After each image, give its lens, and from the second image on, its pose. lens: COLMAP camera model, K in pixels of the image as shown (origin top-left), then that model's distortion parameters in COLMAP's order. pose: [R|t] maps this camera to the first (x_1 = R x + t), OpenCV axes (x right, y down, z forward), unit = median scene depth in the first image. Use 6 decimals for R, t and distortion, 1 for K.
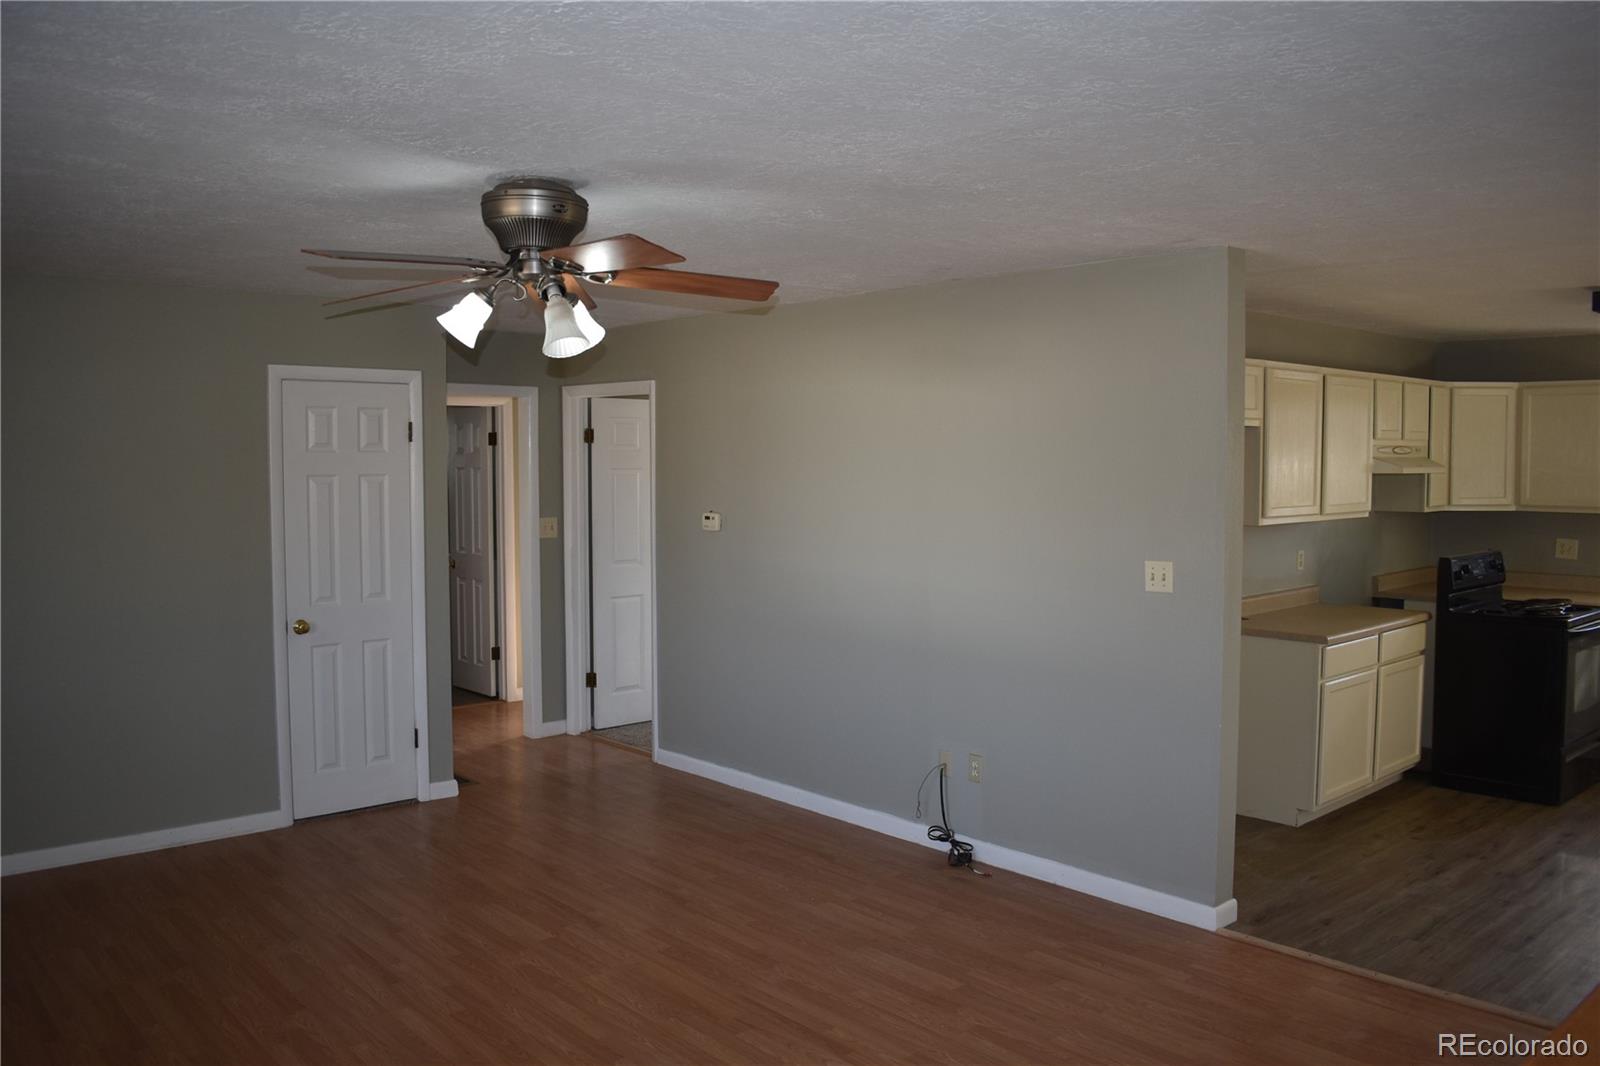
lens RADIAL K [[1243.3, 0, 797.1], [0, 1243.3, 536.9], [0, 0, 1]] dist [-0.102398, 0.024213]
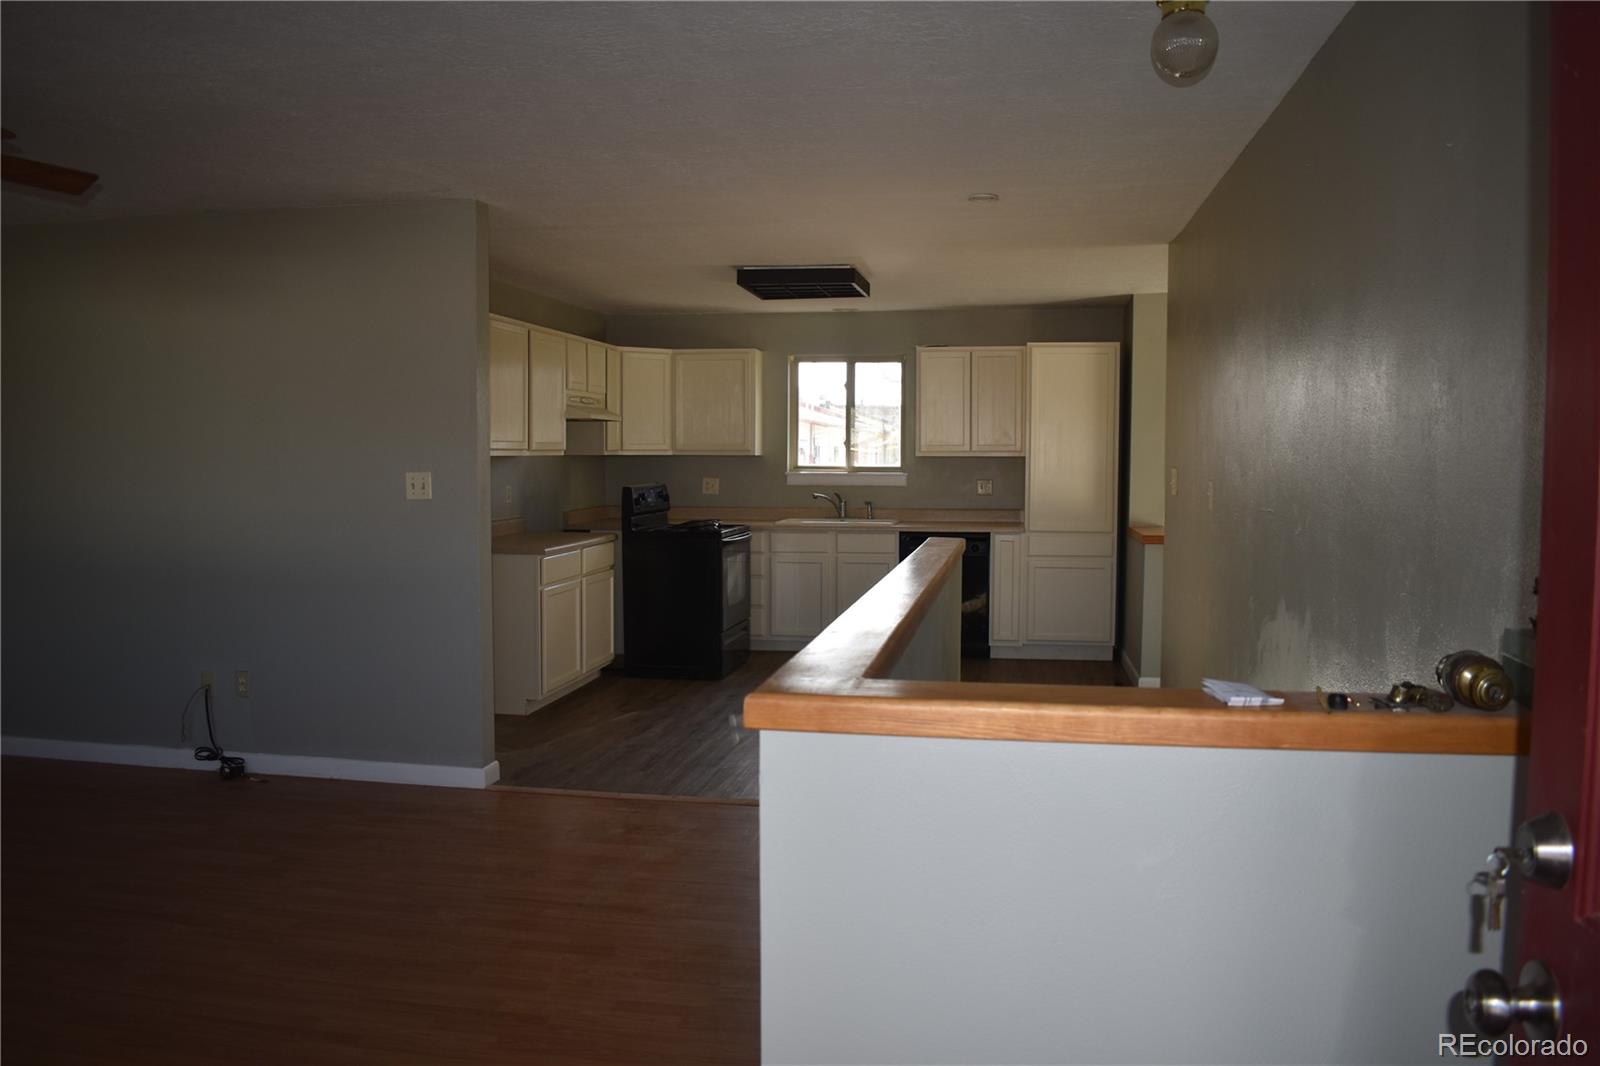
lens RADIAL K [[1243.3, 0, 795.3], [0, 1243.3, 534.0], [0, 0, 1]] dist [-0.102398, 0.024213]
pose [[0.785094, -0.034236, 0.618430, -0.110800], [0.032955, 0.999366, 0.013488, 0.058716], [-0.618500, 0.009791, 0.785724, -0.085583]]
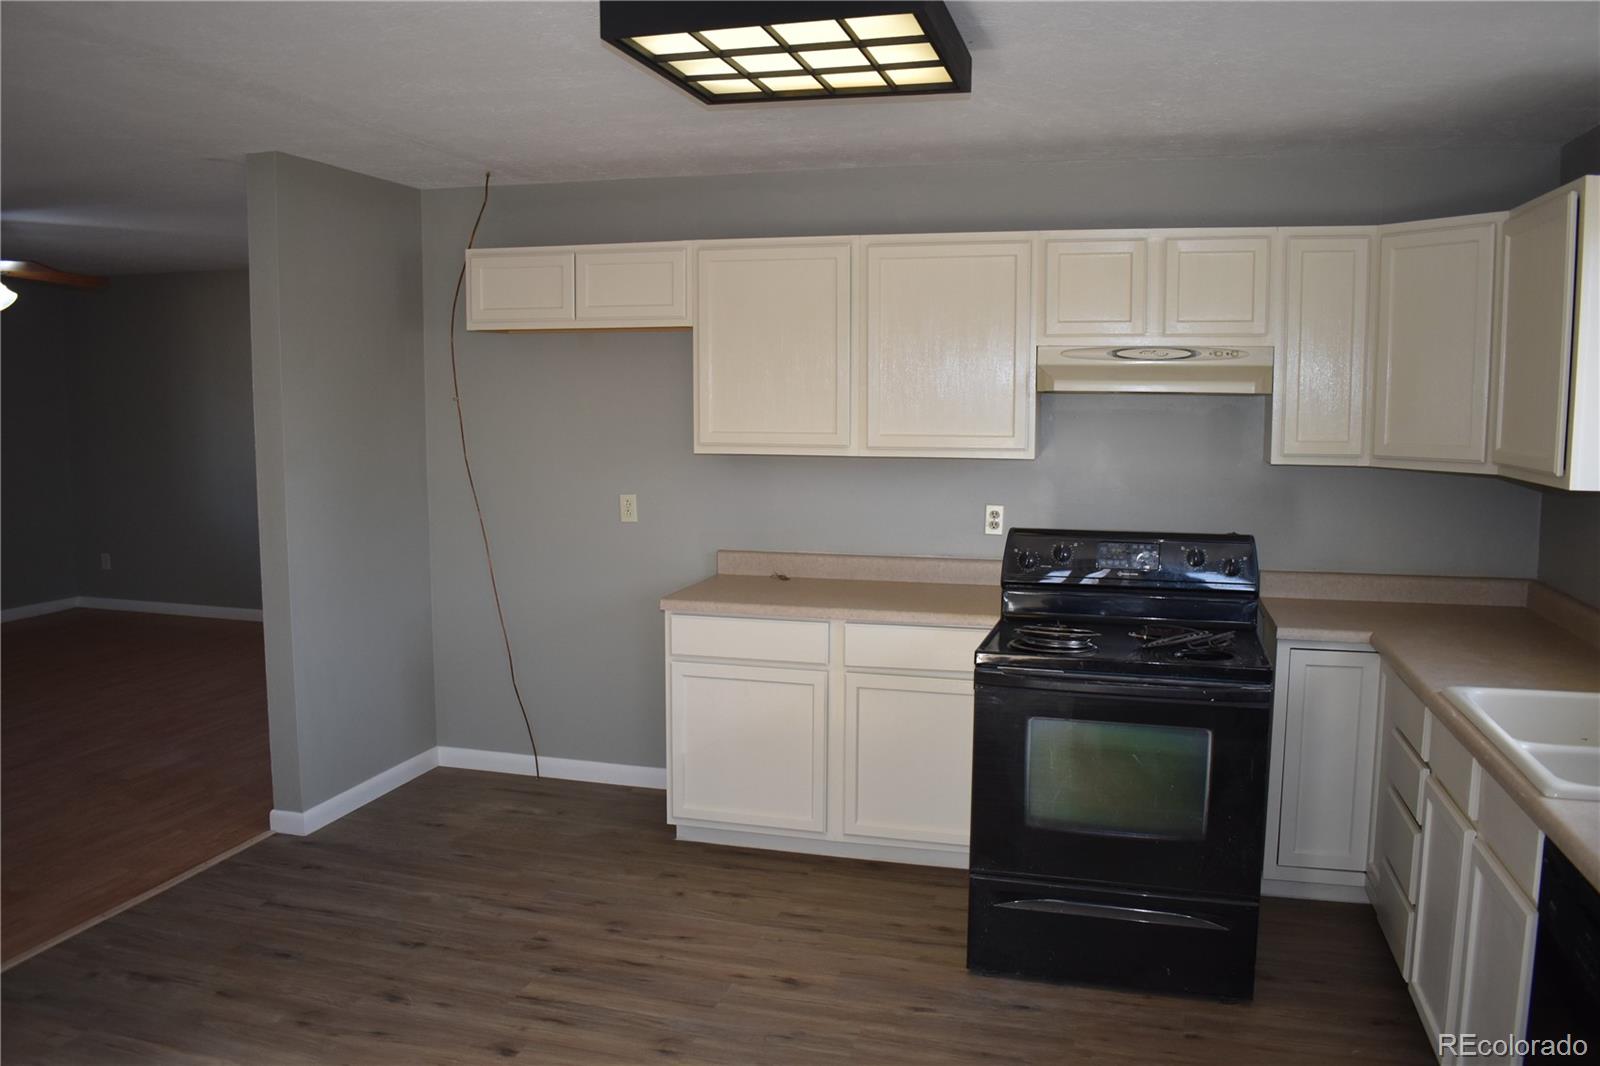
lens RADIAL K [[1243.3, 0, 802.8], [0, 1243.3, 536.4], [0, 0, 1]] dist [-0.102398, 0.024213]
pose [[0.547667, 0.099150, -0.830801, 1.101407], [-0.059066, 0.995058, 0.079815, -0.024433], [0.834609, 0.005360, 0.550817, 0.631673]]
